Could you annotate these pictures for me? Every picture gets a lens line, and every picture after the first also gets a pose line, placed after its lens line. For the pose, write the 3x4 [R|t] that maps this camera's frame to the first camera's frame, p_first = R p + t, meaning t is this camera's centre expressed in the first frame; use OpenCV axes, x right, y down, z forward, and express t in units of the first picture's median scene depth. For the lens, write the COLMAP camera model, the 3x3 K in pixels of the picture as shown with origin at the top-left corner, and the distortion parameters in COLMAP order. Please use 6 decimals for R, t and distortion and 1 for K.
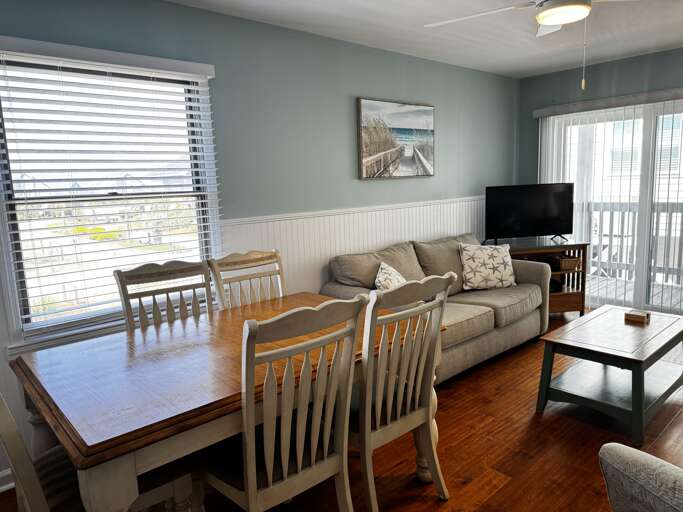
lens RADIAL K [[476.6, 0, 340.3], [0, 476.6, 258.4], [0, 0, 1]] dist [0.087854, -0.127218]
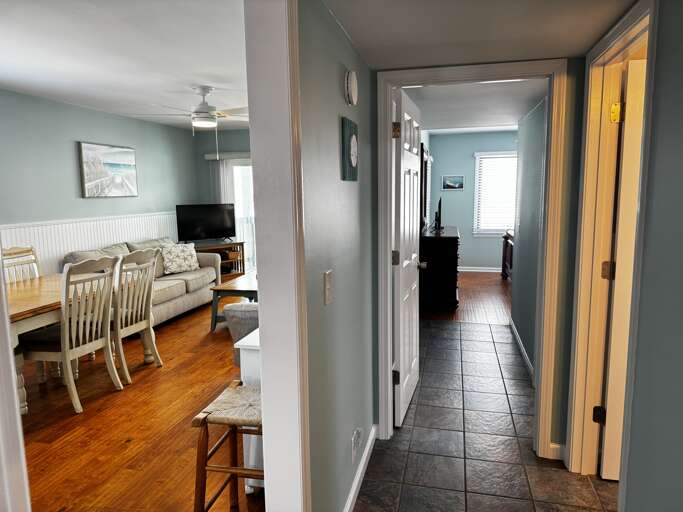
lens RADIAL K [[476.6, 0, 340.3], [0, 476.6, 258.4], [0, 0, 1]] dist [0.087854, -0.127218]
pose [[0.820570, -0.049361, 0.569411, -0.152529], [0.068356, 0.997588, -0.012028, 0.077027], [-0.567444, 0.048792, 0.821965, -0.569587]]
